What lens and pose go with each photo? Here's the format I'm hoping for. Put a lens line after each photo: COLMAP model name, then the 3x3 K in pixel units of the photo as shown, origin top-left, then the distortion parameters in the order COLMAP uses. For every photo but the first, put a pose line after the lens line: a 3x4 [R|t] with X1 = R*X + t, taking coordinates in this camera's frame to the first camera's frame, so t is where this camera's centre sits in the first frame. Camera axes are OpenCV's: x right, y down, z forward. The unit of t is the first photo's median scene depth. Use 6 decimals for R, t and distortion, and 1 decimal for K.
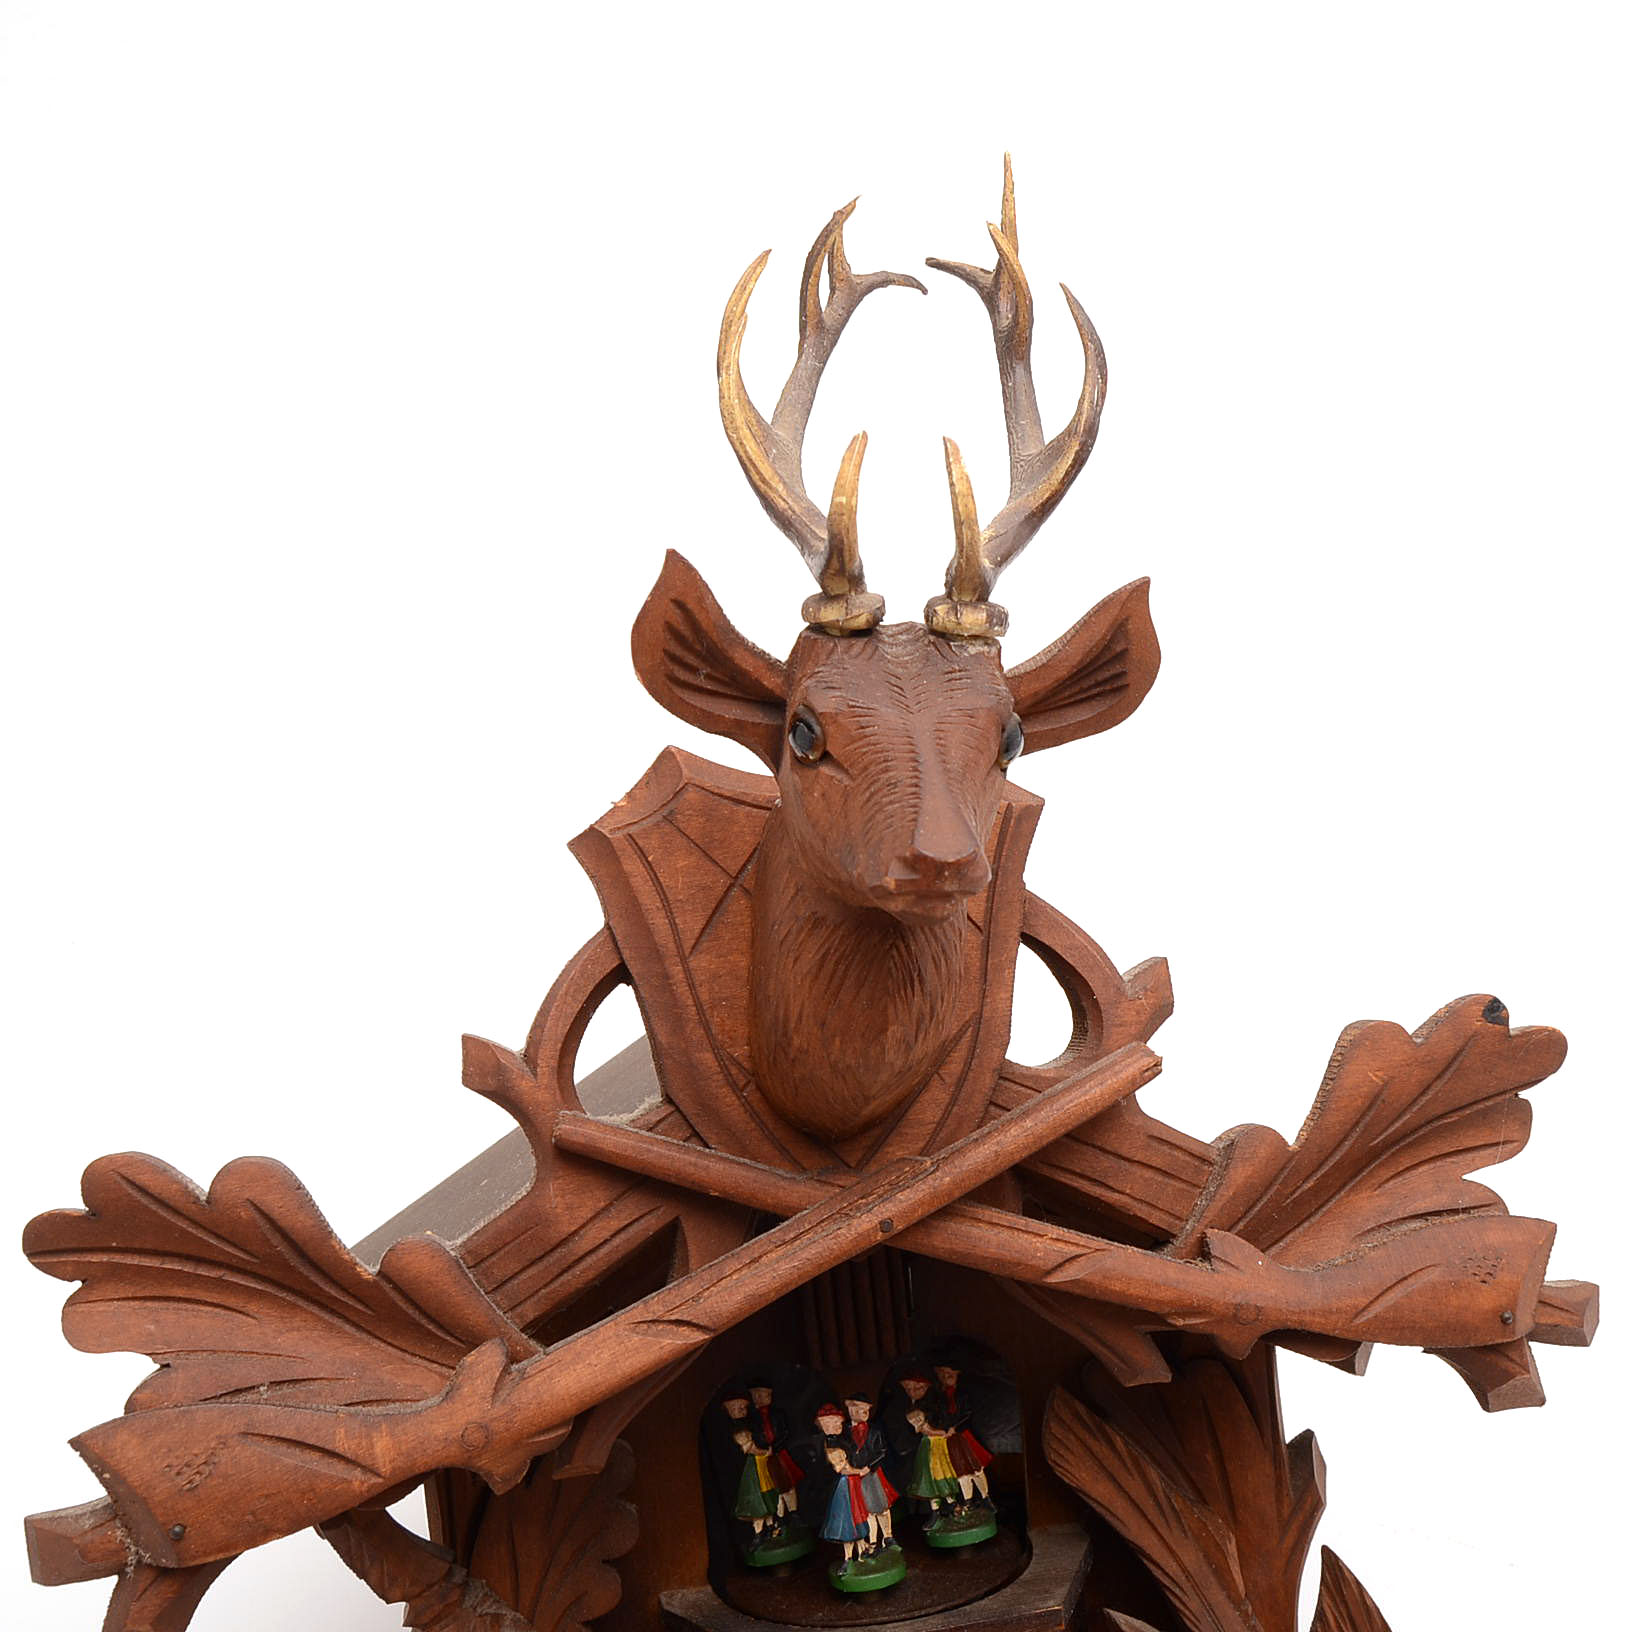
lens RADIAL K [[2025.7, 0, 808.9], [0, 2025.7, 814.0], [0, 0, 1]] dist [-0.083653, 0.000000]
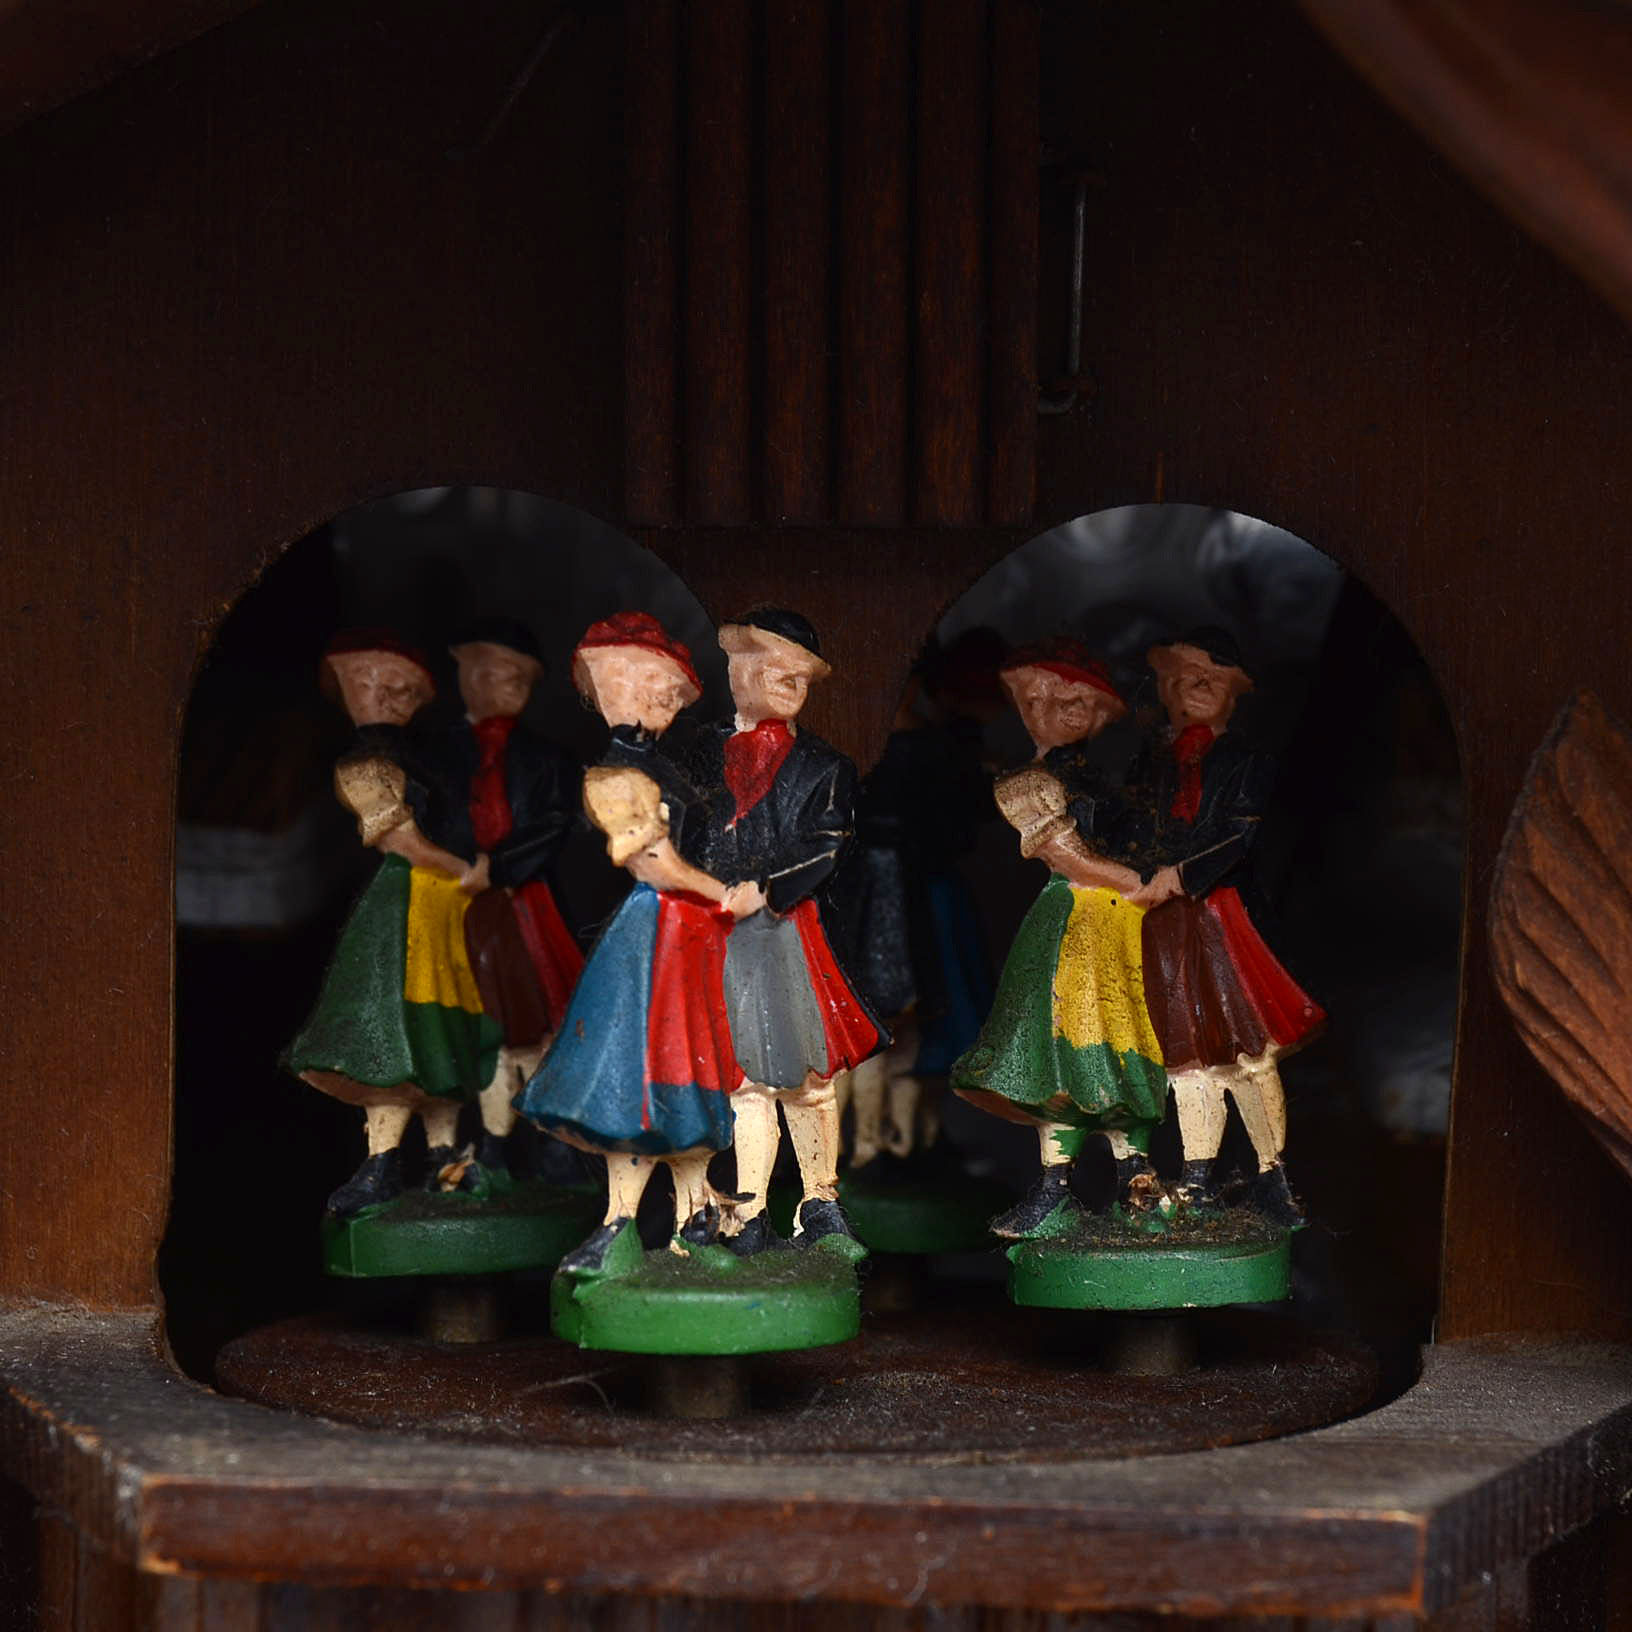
lens RADIAL K [[4441.0, 0, 812.3], [0, 4441.0, 818.8], [0, 0, 1]] dist [-0.026722, 0.000000]
pose [[0.972636, 0.134214, -0.189645, 0.134047], [-0.121913, 0.989691, 0.075155, 0.265405], [0.197777, -0.049978, 0.978972, 0.446887]]
